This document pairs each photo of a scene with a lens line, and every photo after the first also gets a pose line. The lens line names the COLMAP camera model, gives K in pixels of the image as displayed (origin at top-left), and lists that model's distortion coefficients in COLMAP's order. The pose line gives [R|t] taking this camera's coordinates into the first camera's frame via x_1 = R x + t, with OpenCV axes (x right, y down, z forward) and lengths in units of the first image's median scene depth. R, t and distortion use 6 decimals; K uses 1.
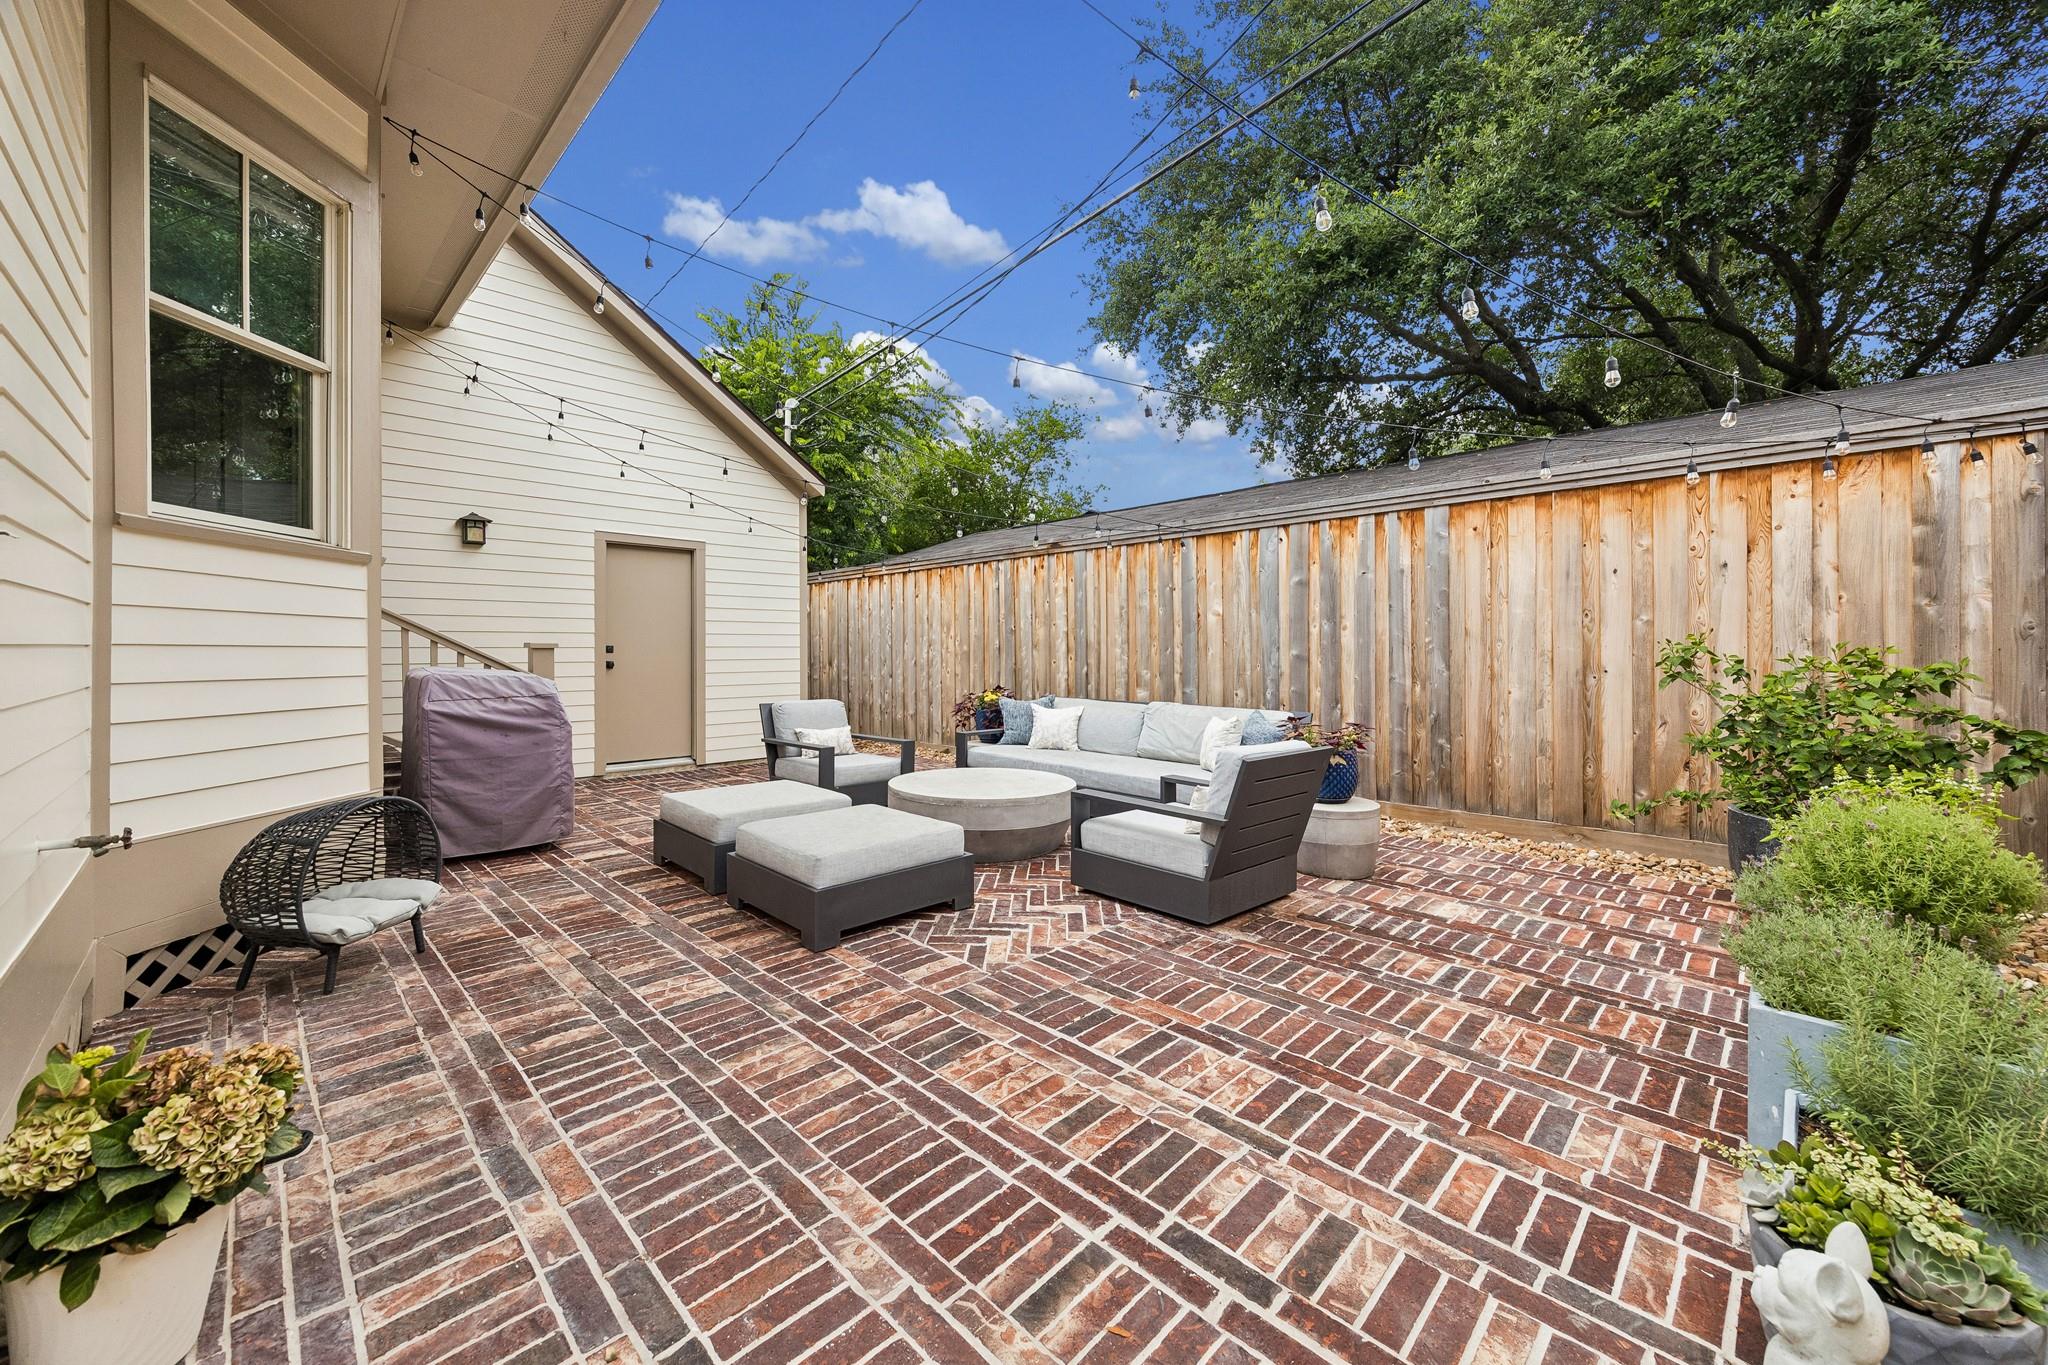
lens RADIAL K [[794.3, 0, 1027.0], [0, 794.3, 652.2], [0, 0, 1]] dist [0.003681, -0.001354]
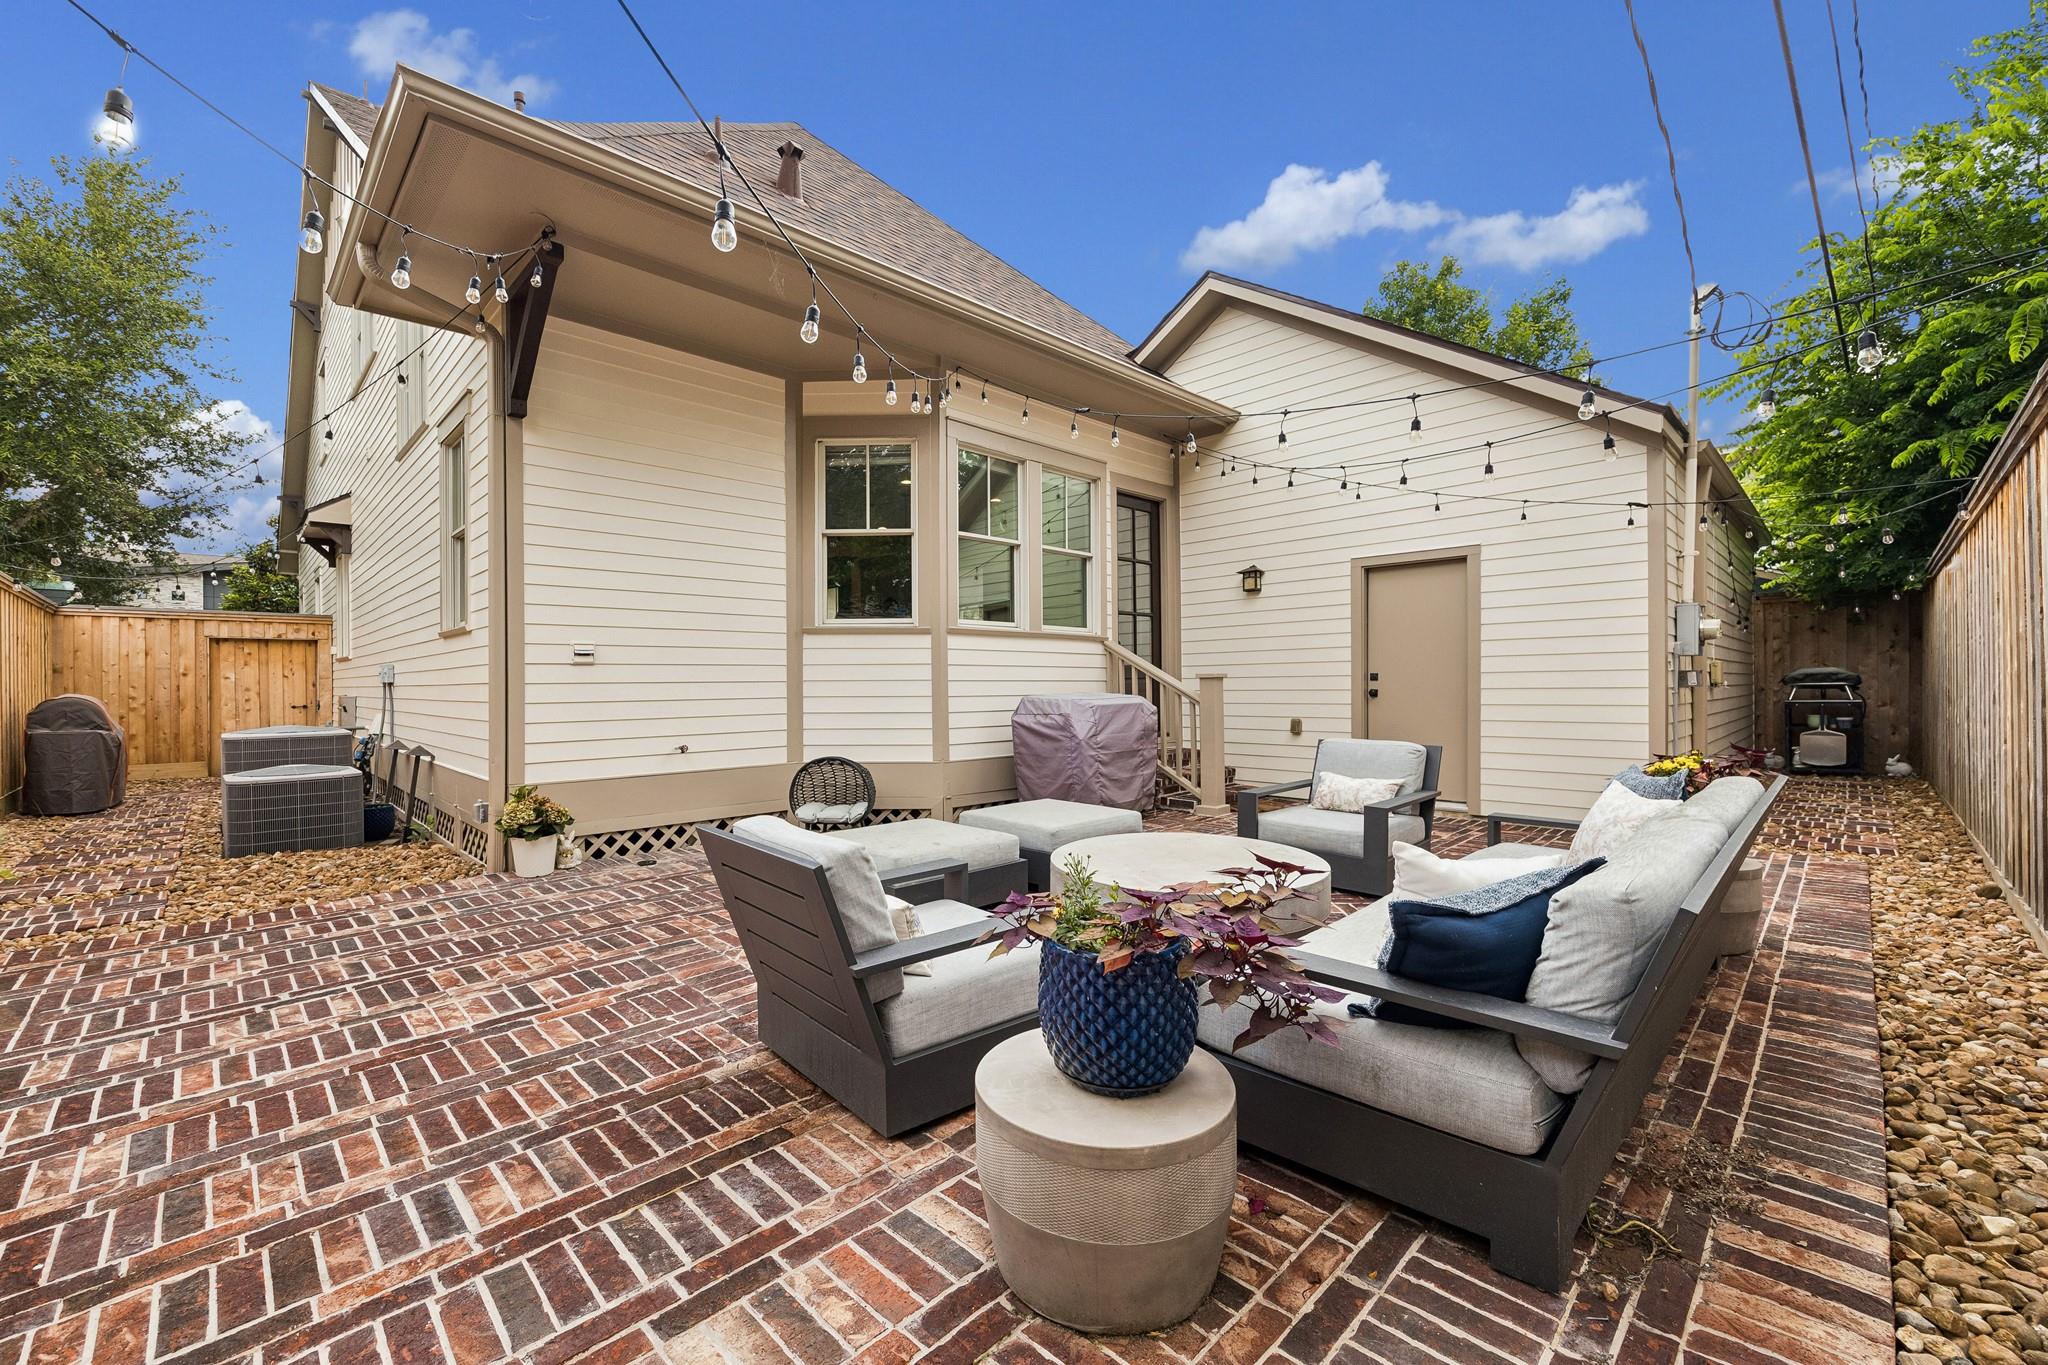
lens RADIAL K [[794.3, 0, 1019.9], [0, 794.3, 684.1], [0, 0, 1]] dist [0.003681, -0.001354]
pose [[-0.005372, 0.002255, -0.999983, 1.342185], [0.007237, 0.999971, 0.002216, -0.000060], [0.999959, -0.007225, -0.005388, 1.701598]]
